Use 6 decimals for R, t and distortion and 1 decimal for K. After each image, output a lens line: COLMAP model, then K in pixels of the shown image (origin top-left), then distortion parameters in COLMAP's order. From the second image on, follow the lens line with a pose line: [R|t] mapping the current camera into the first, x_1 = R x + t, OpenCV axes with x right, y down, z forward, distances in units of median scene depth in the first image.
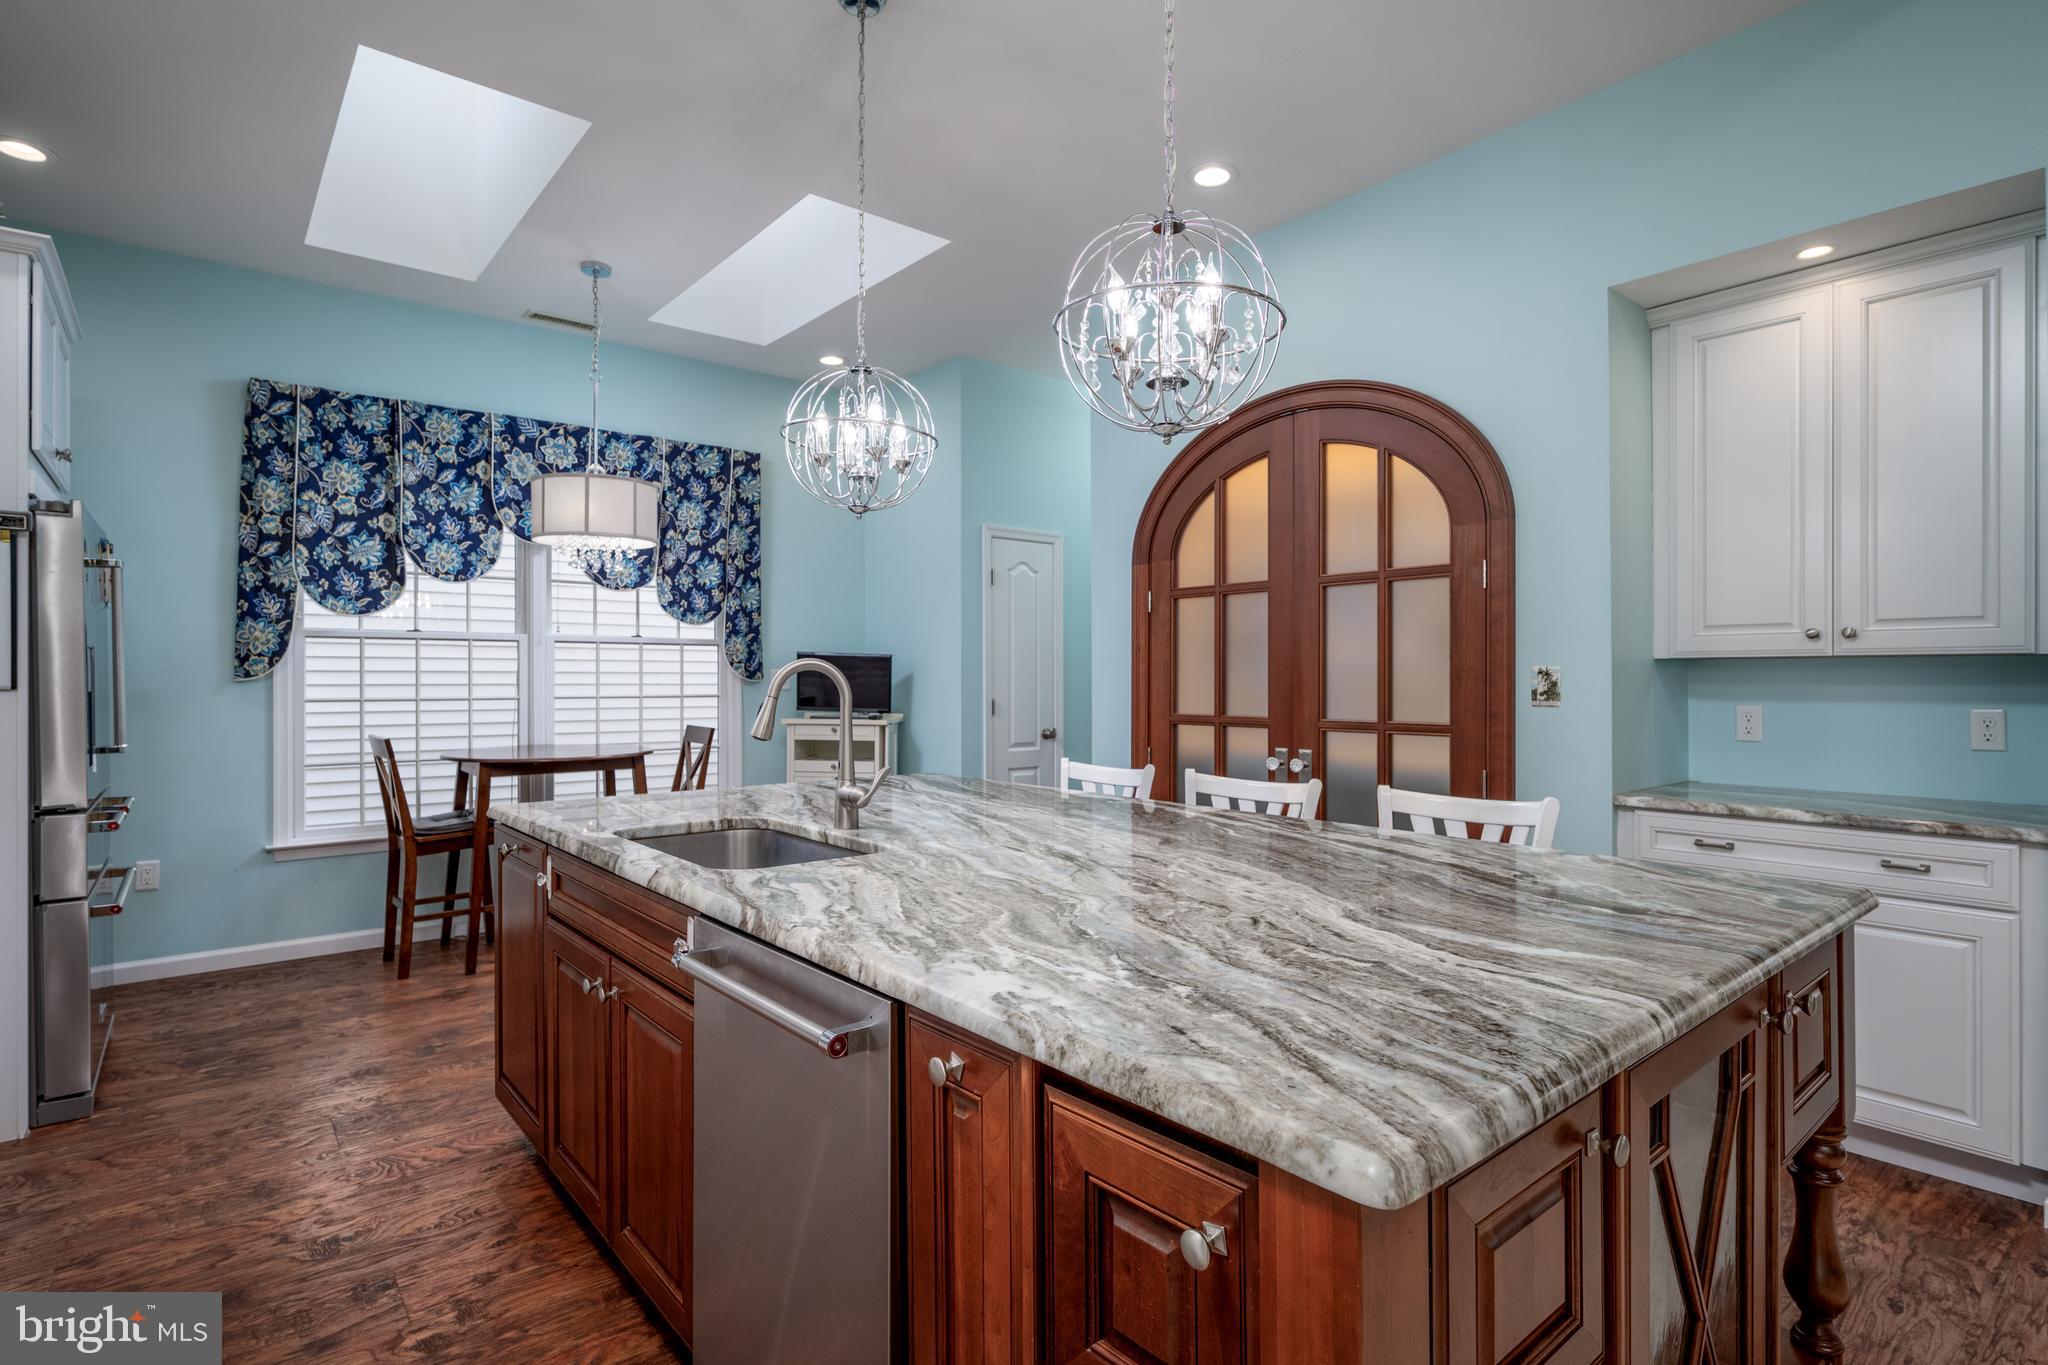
lens RADIAL K [[1003.4, 0, 1007.1], [0, 1003.4, 678.1], [0, 0, 1]] dist [-0.001336, 0.000246]
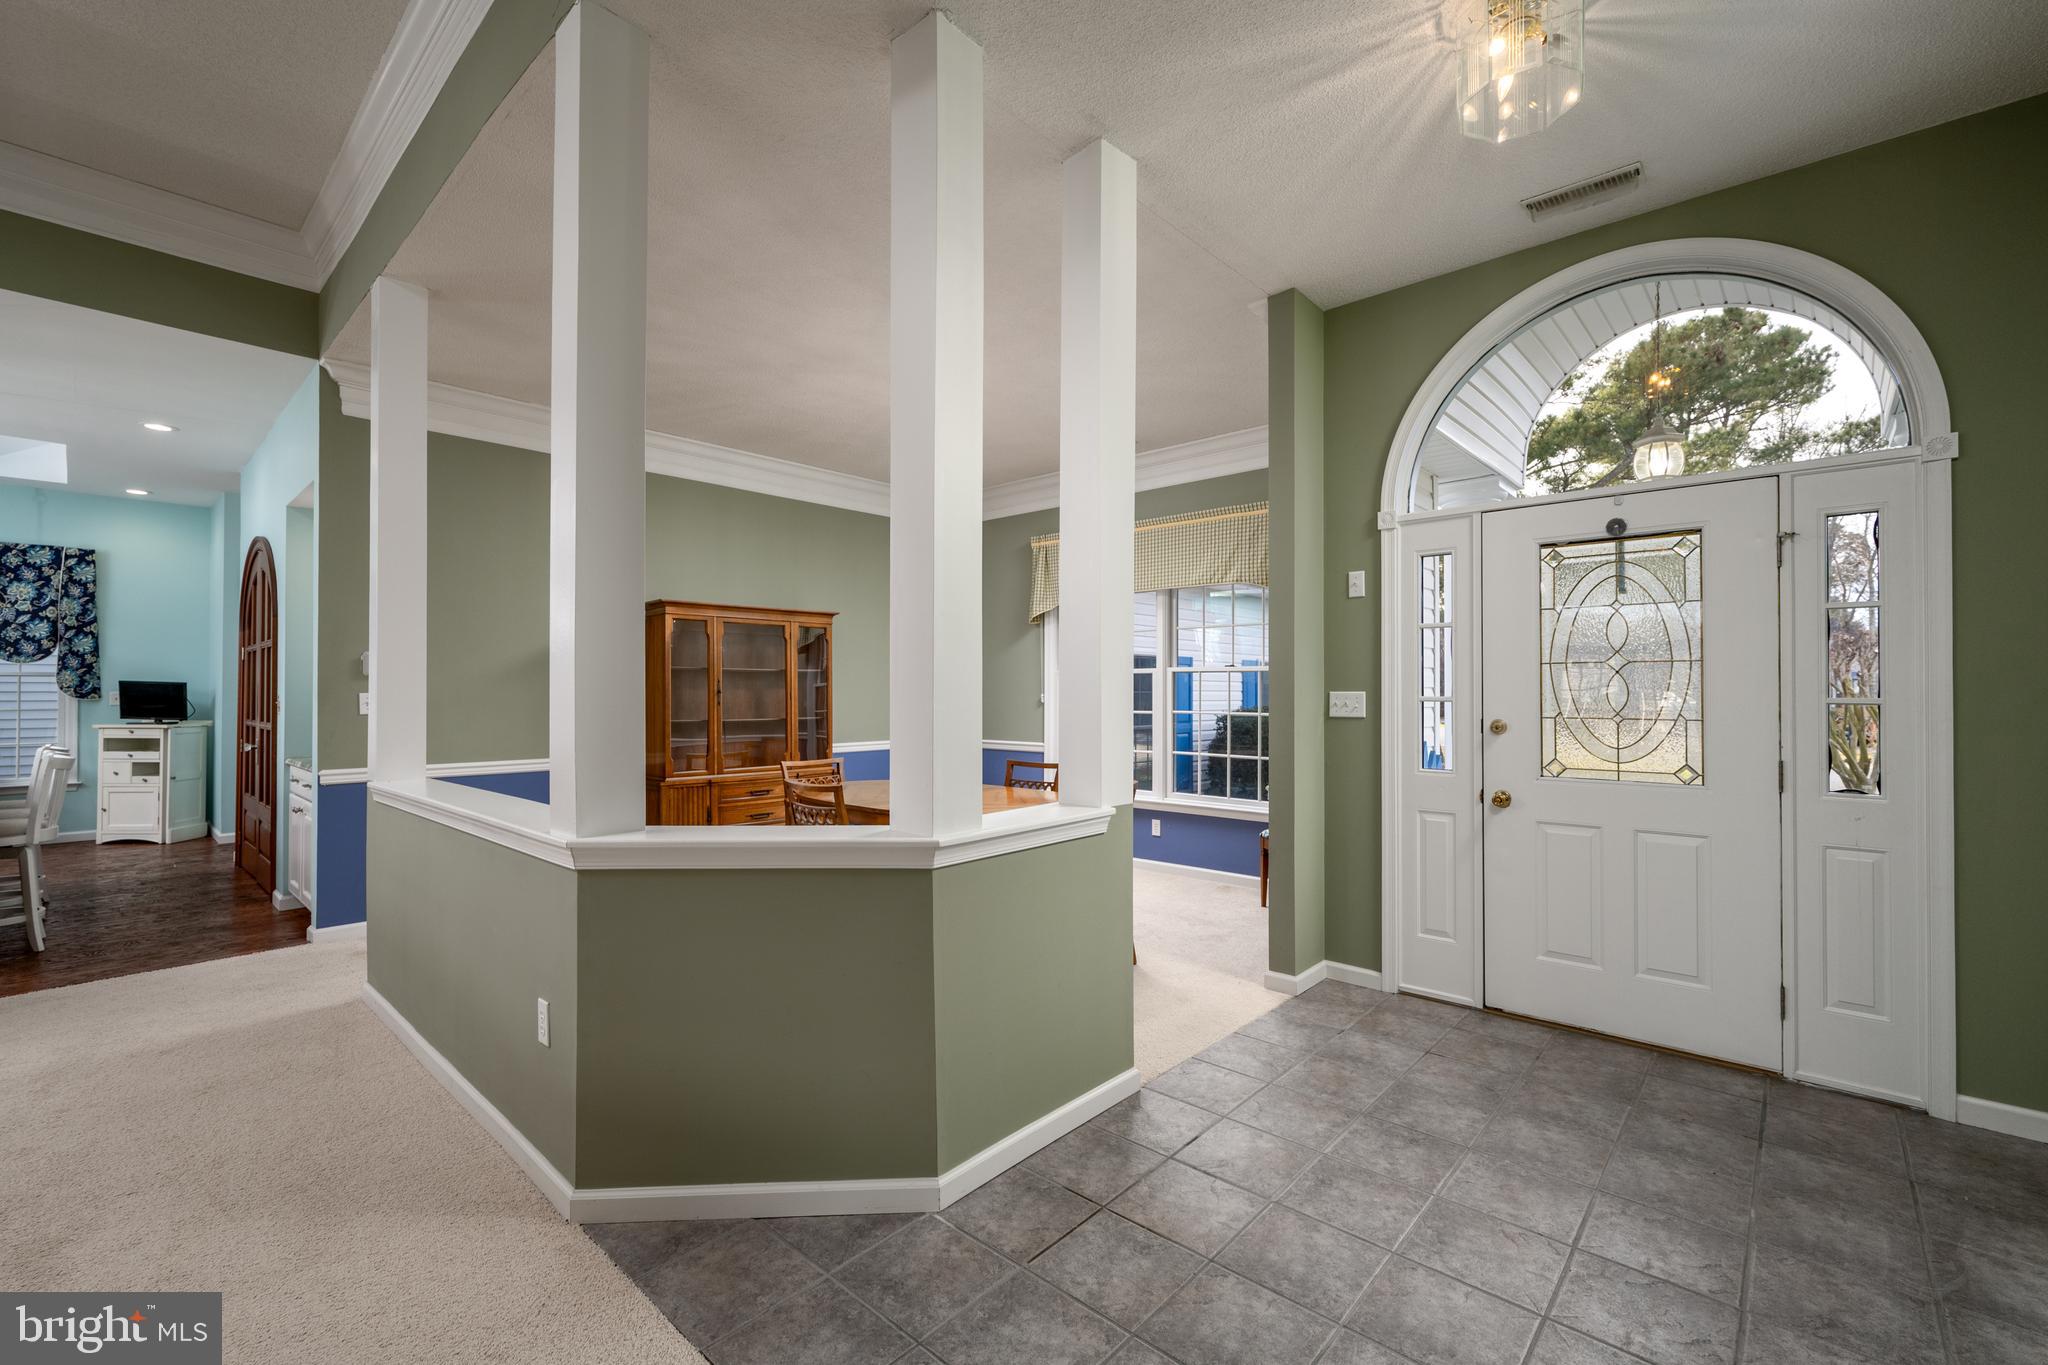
lens RADIAL K [[856.8, 0, 1027.2], [0, 856.8, 687.3], [0, 0, 1]] dist [-0.003094, -0.000358]
pose [[0.988063, 0.001347, 0.154045, 1.195920], [0.000025, 0.999960, -0.008905, -0.005734], [-0.154051, 0.008803, 0.988024, -0.616005]]
